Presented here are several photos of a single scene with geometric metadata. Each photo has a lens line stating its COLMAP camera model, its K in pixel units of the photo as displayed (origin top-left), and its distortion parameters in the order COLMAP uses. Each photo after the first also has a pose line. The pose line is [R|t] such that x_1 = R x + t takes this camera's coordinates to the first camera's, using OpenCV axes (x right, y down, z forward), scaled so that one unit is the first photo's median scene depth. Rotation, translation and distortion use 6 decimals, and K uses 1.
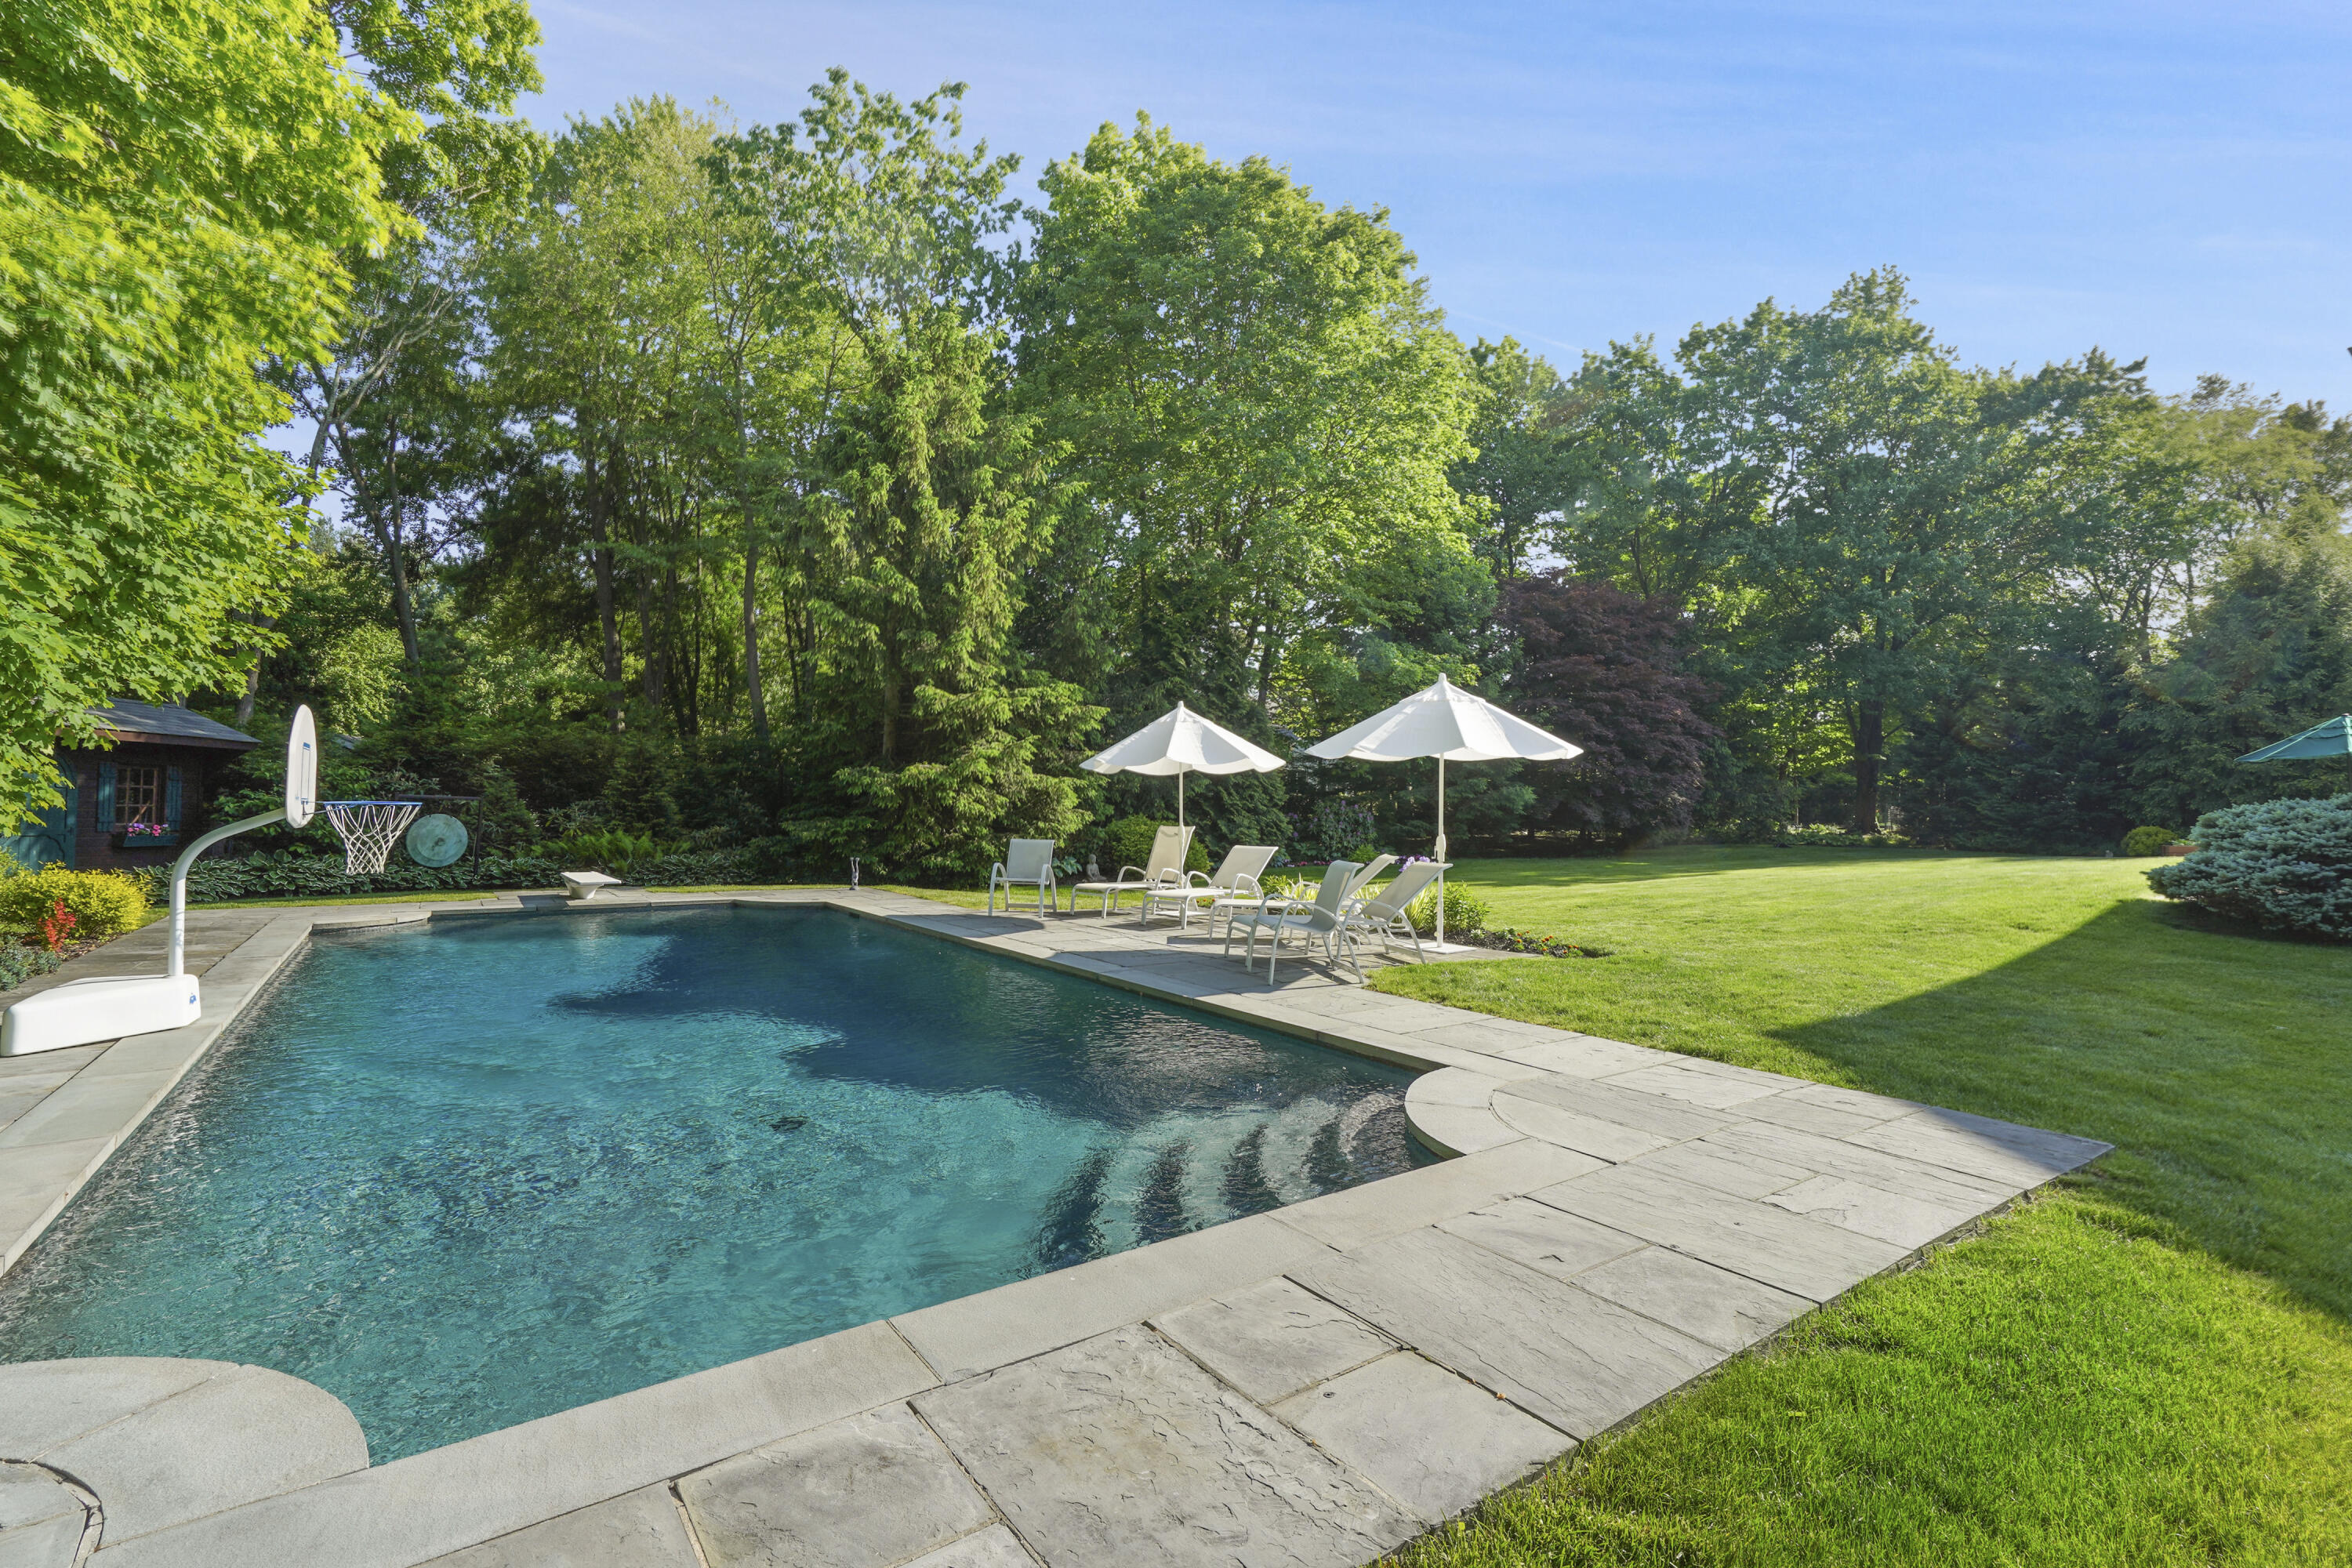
lens RADIAL K [[1052.6, 0, 1181.3], [0, 1052.6, 812.2], [0, 0, 1]] dist [0.000327, -0.000213]
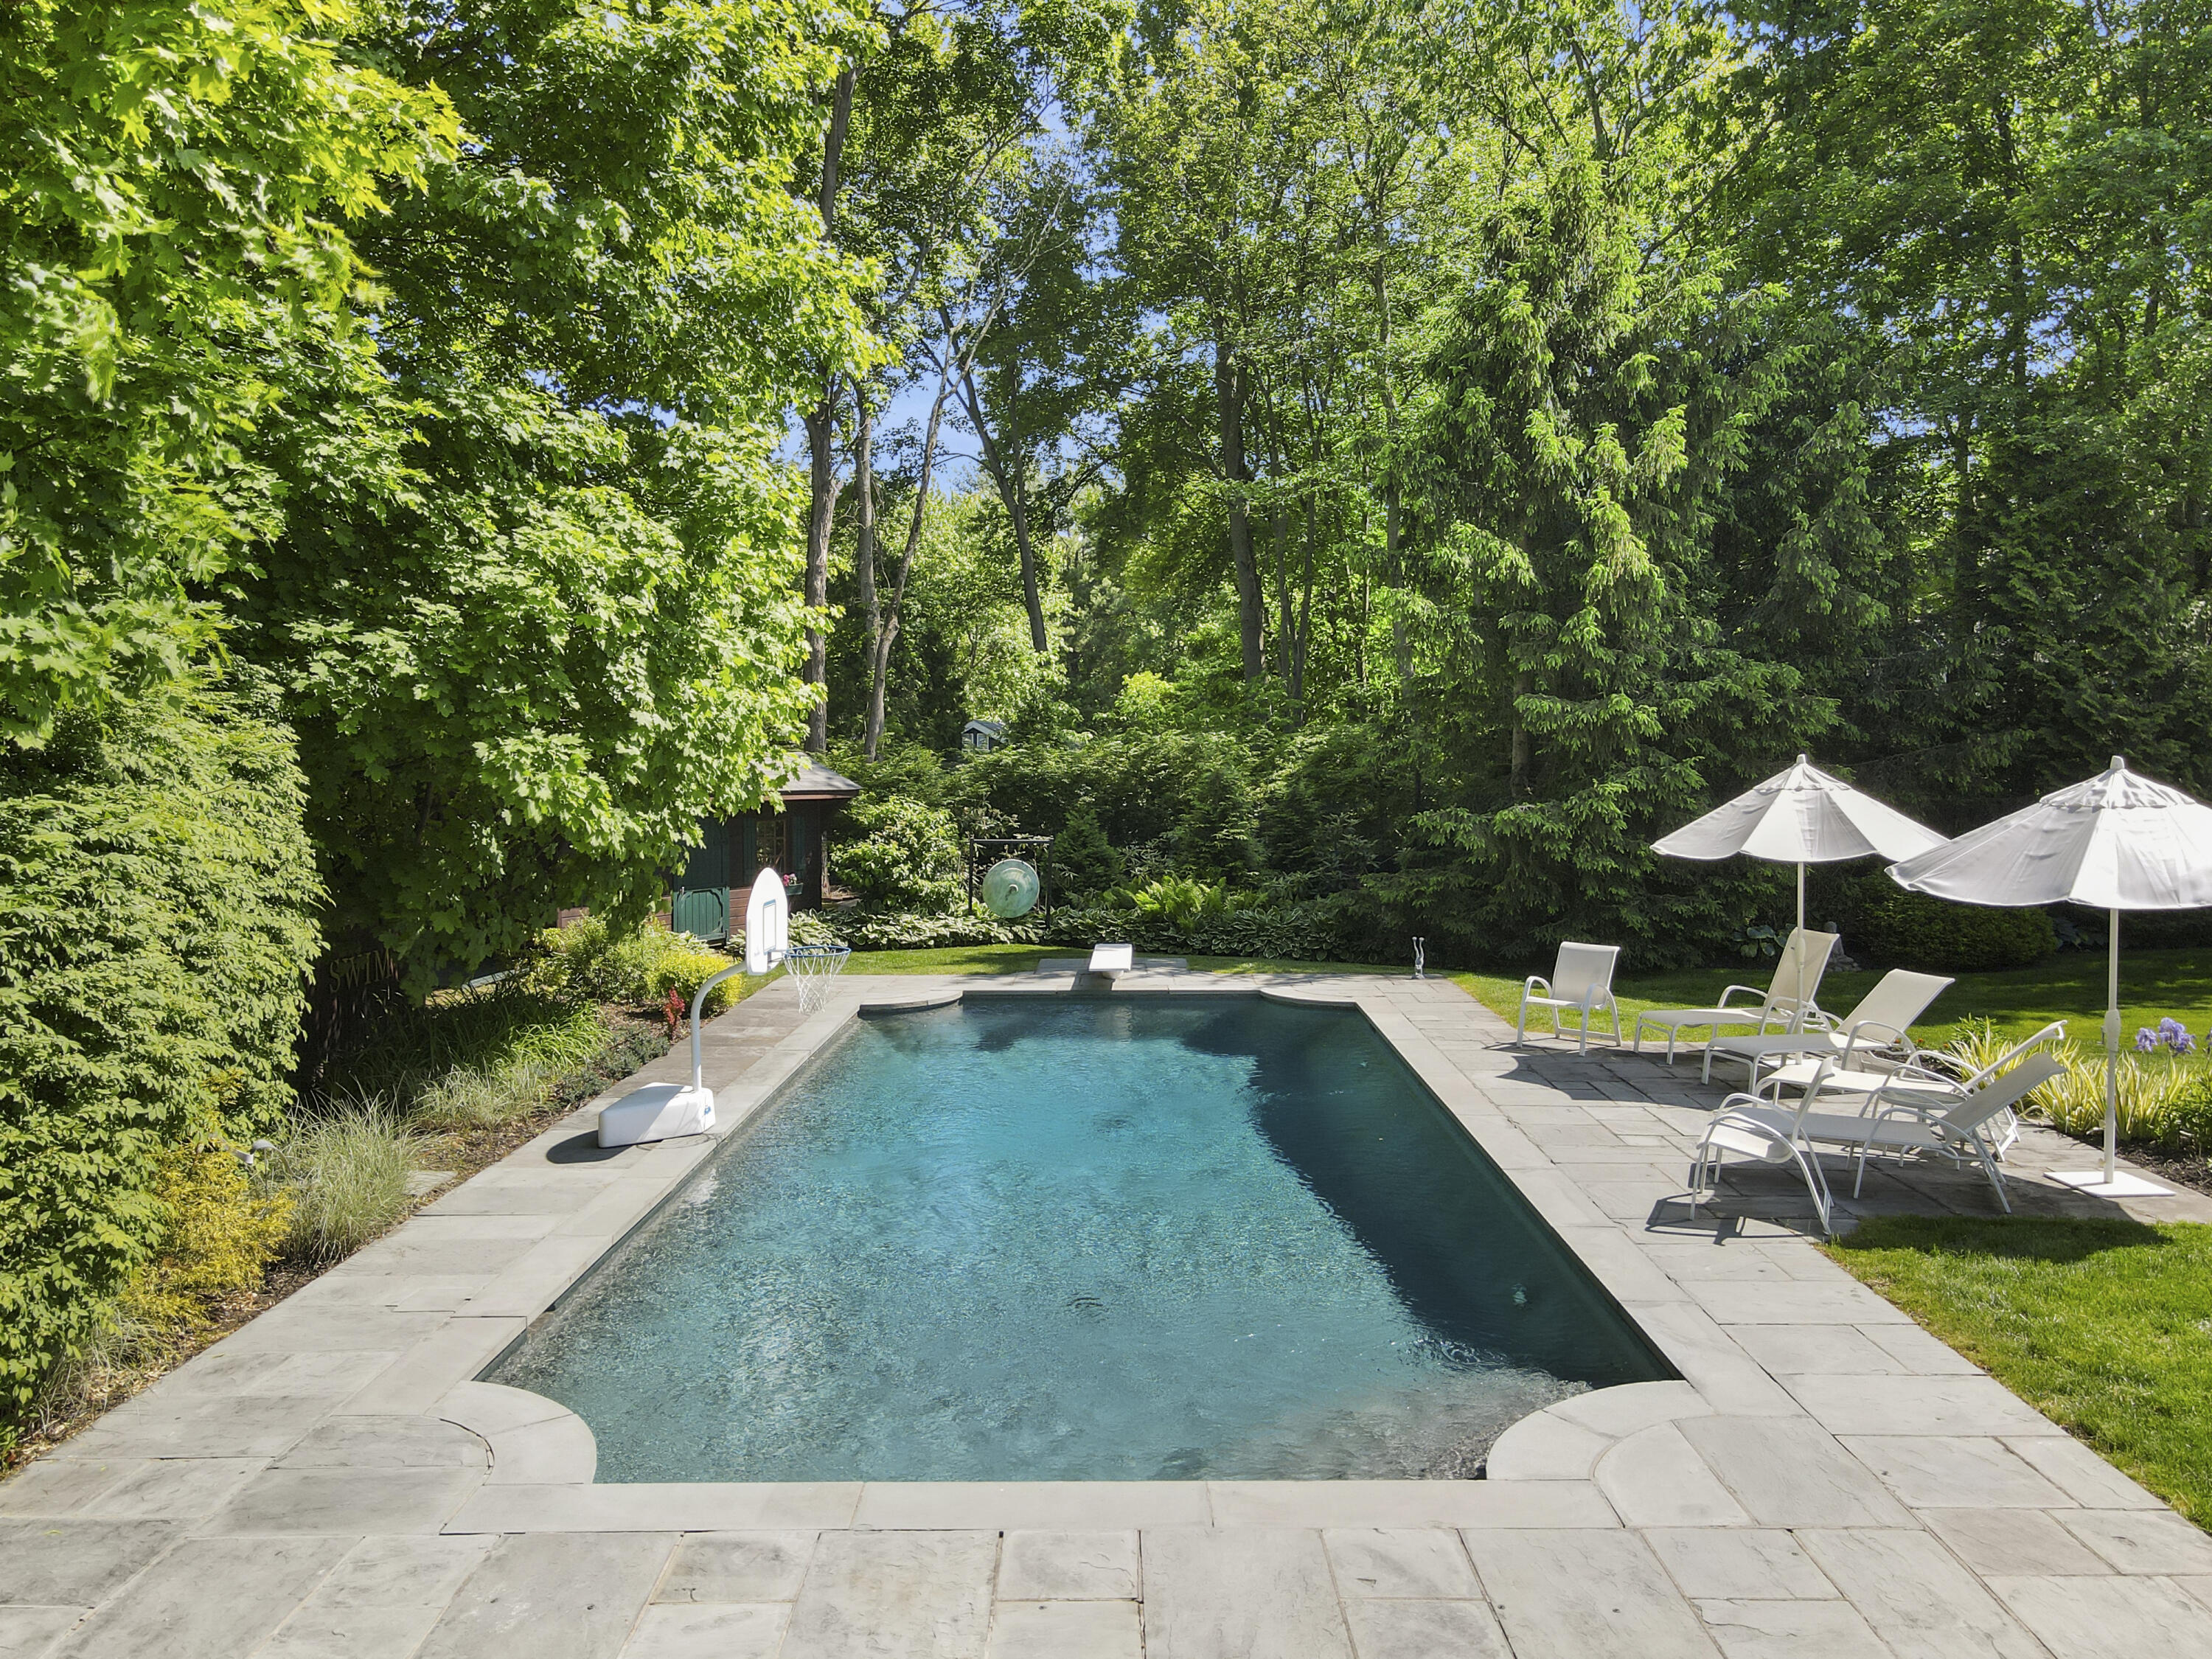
lens RADIAL K [[1638.6, 0, 1106.0], [0, 1638.6, 829.5], [0, 0, 1]] dist [-0.000805, 0.002131]
pose [[0.809419, 0.009616, -0.587153, 0.246460], [0.011689, 0.999404, 0.032481, -0.091042], [0.587116, -0.033154, 0.808824, -0.111766]]
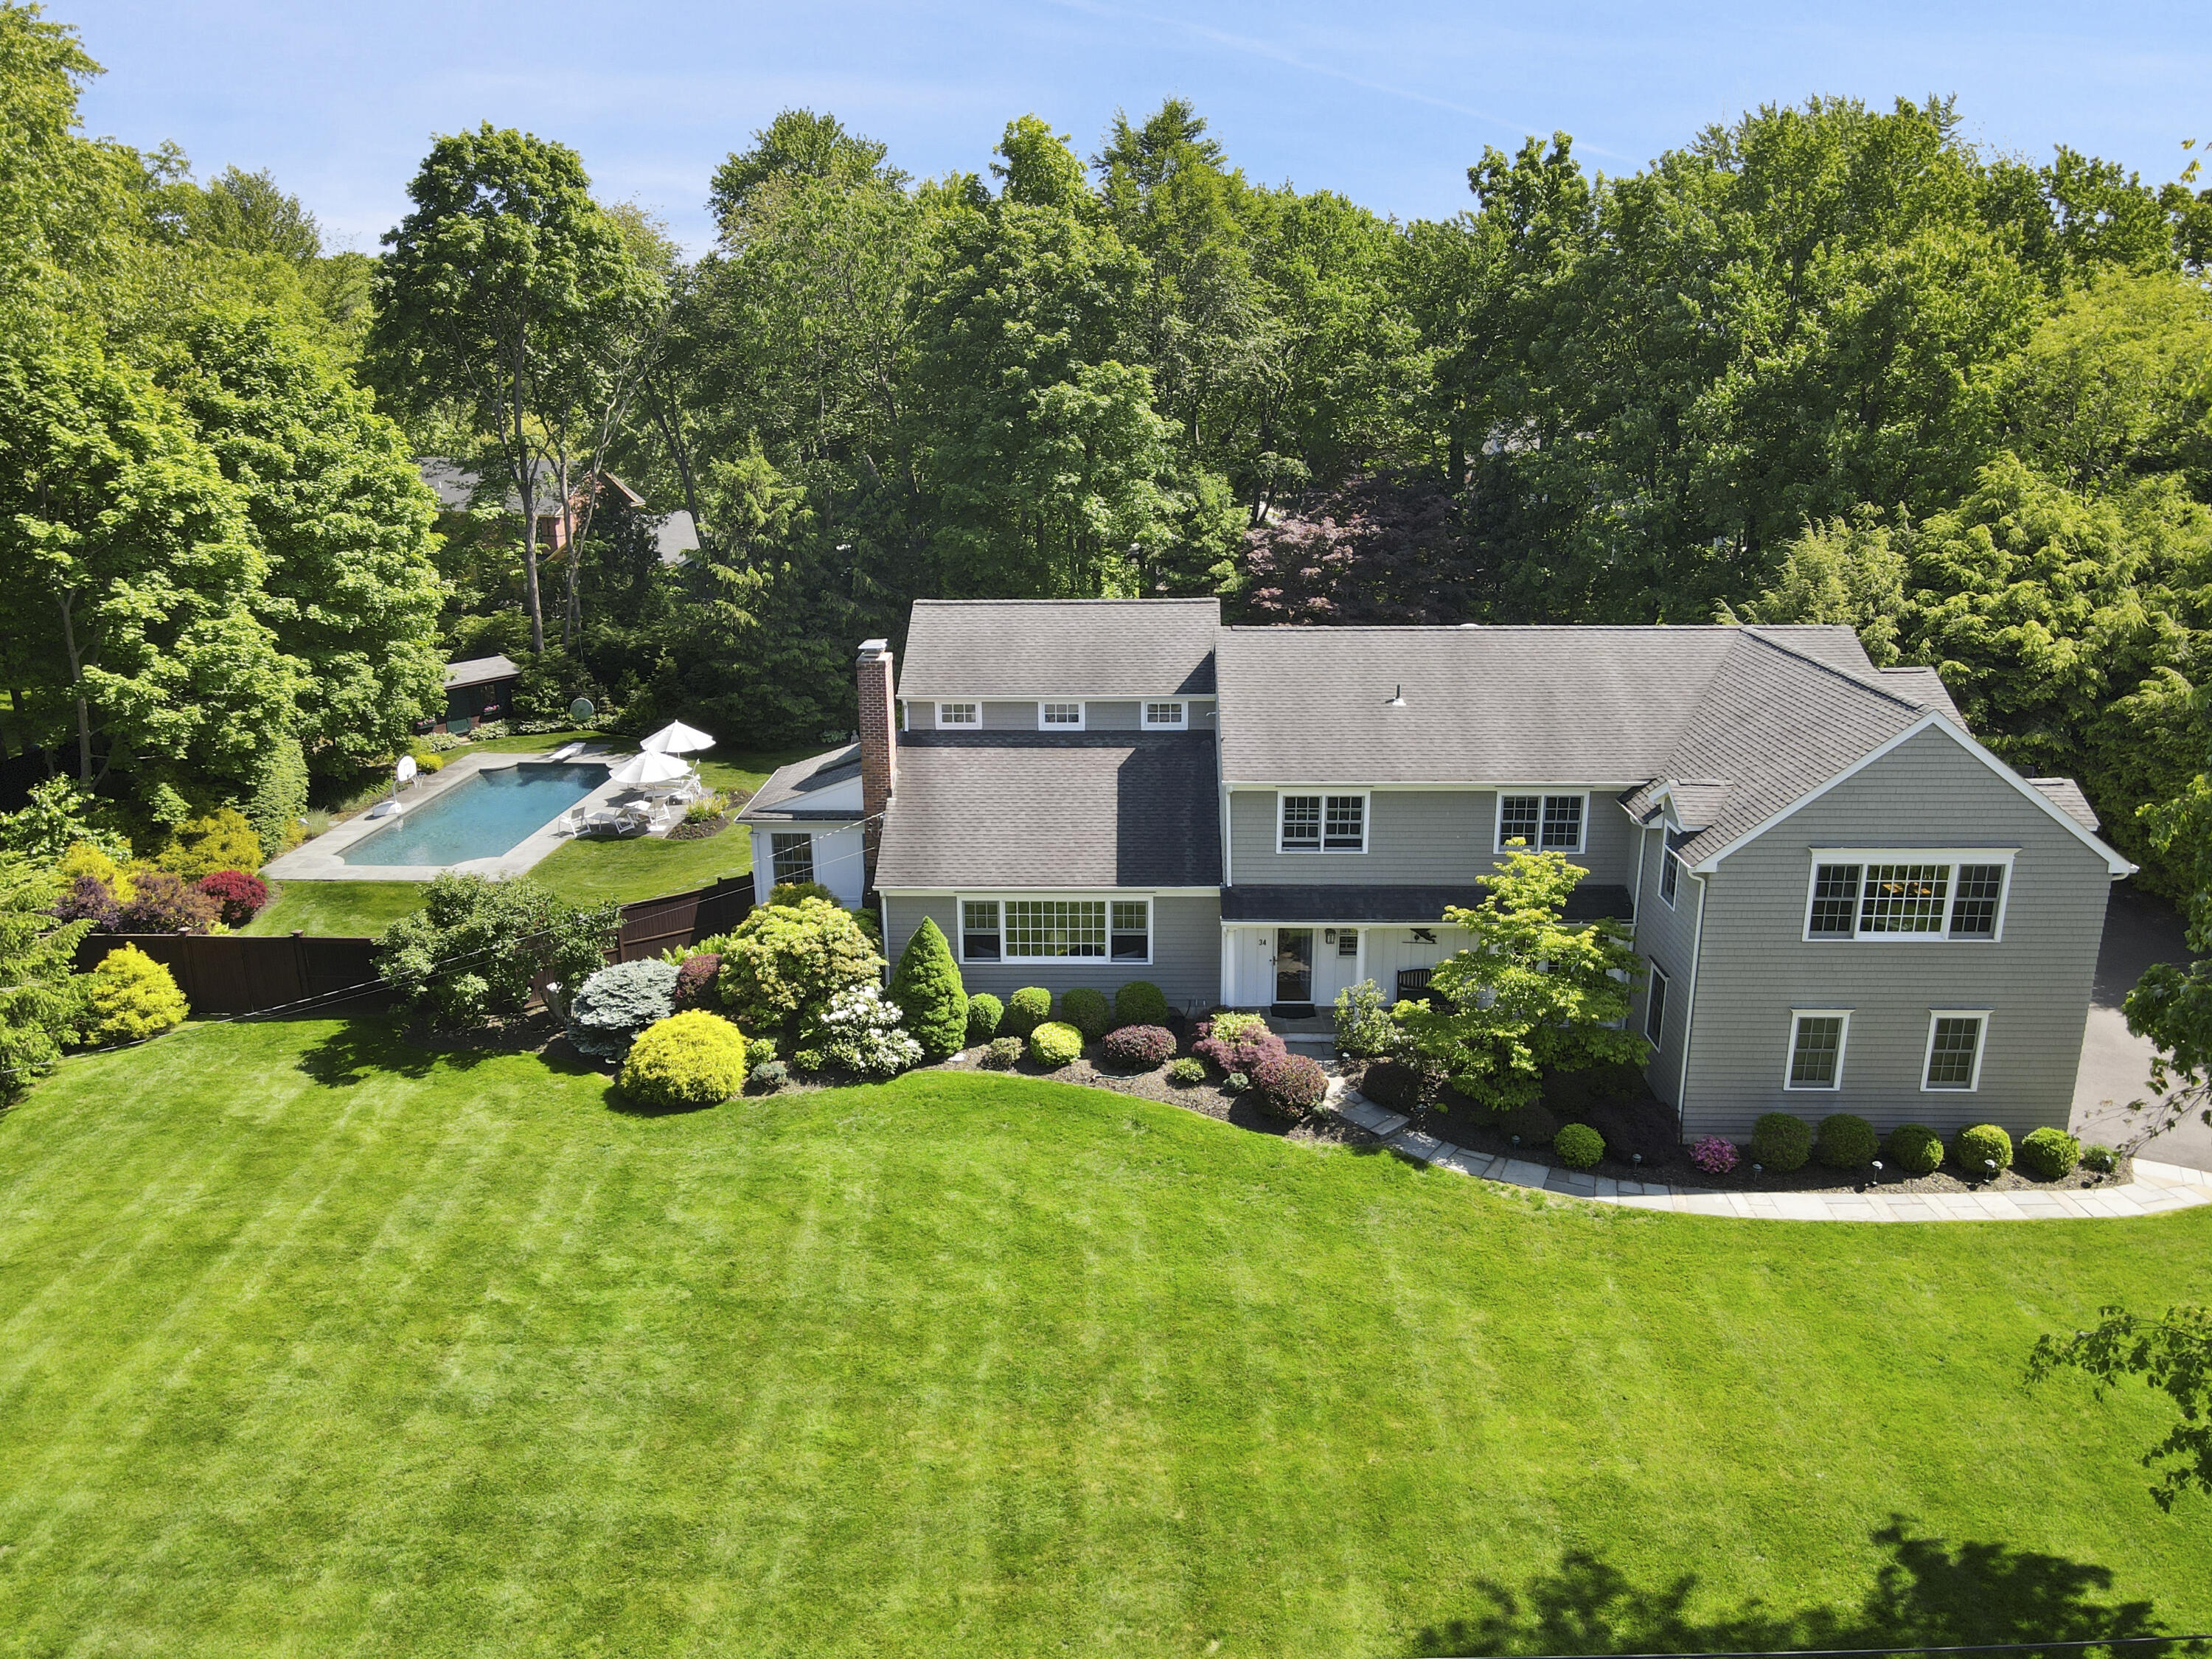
lens RADIAL K [[1638.6, 0, 1106.0], [0, 1638.6, 829.5], [0, 0, 1]] dist [-0.000805, 0.002131]
pose [[0.786743, 0.151392, -0.598428, 3.225541], [0.014915, 0.964513, 0.263614, -0.869189], [0.617101, -0.216322, 0.756566, -1.462179]]
